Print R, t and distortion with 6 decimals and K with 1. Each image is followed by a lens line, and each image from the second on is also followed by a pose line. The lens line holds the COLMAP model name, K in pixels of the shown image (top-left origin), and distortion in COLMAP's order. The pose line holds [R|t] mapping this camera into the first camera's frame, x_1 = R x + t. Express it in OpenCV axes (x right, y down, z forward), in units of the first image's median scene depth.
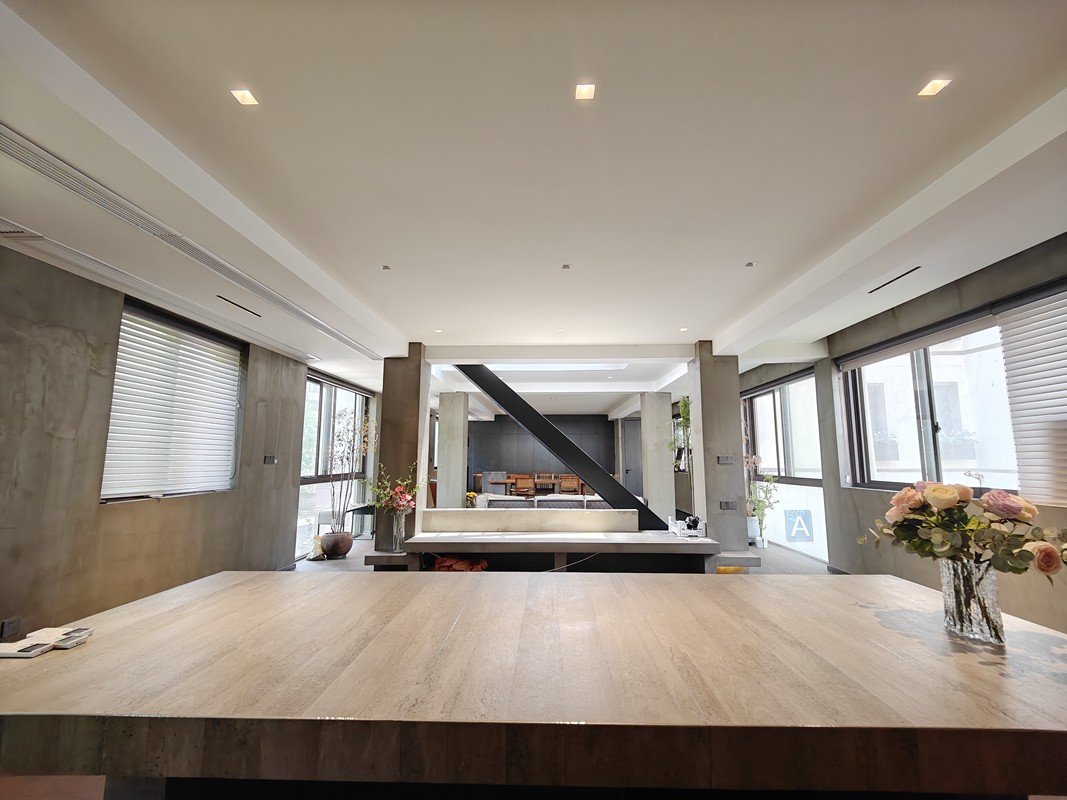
lens RADIAL K [[470.9, 0, 536.2], [0, 470.9, 401.5], [0, 0, 1]] dist [0.001951, -0.000051]
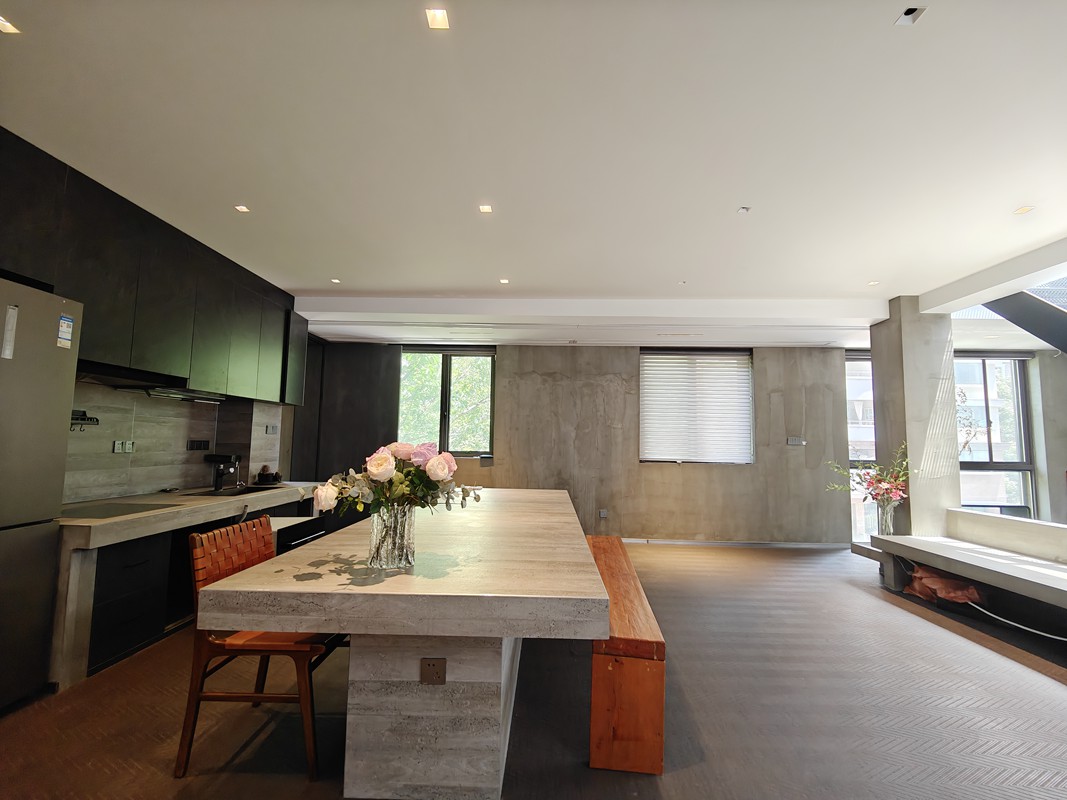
lens RADIAL K [[470.9, 0, 535.2], [0, 470.9, 399.0], [0, 0, 1]] dist [0.001951, -0.000051]
pose [[-0.029477, -0.092218, -0.995302, 0.693350], [0.105137, 0.989926, -0.094833, 0.074585], [0.994021, -0.107439, -0.019485, 0.477232]]
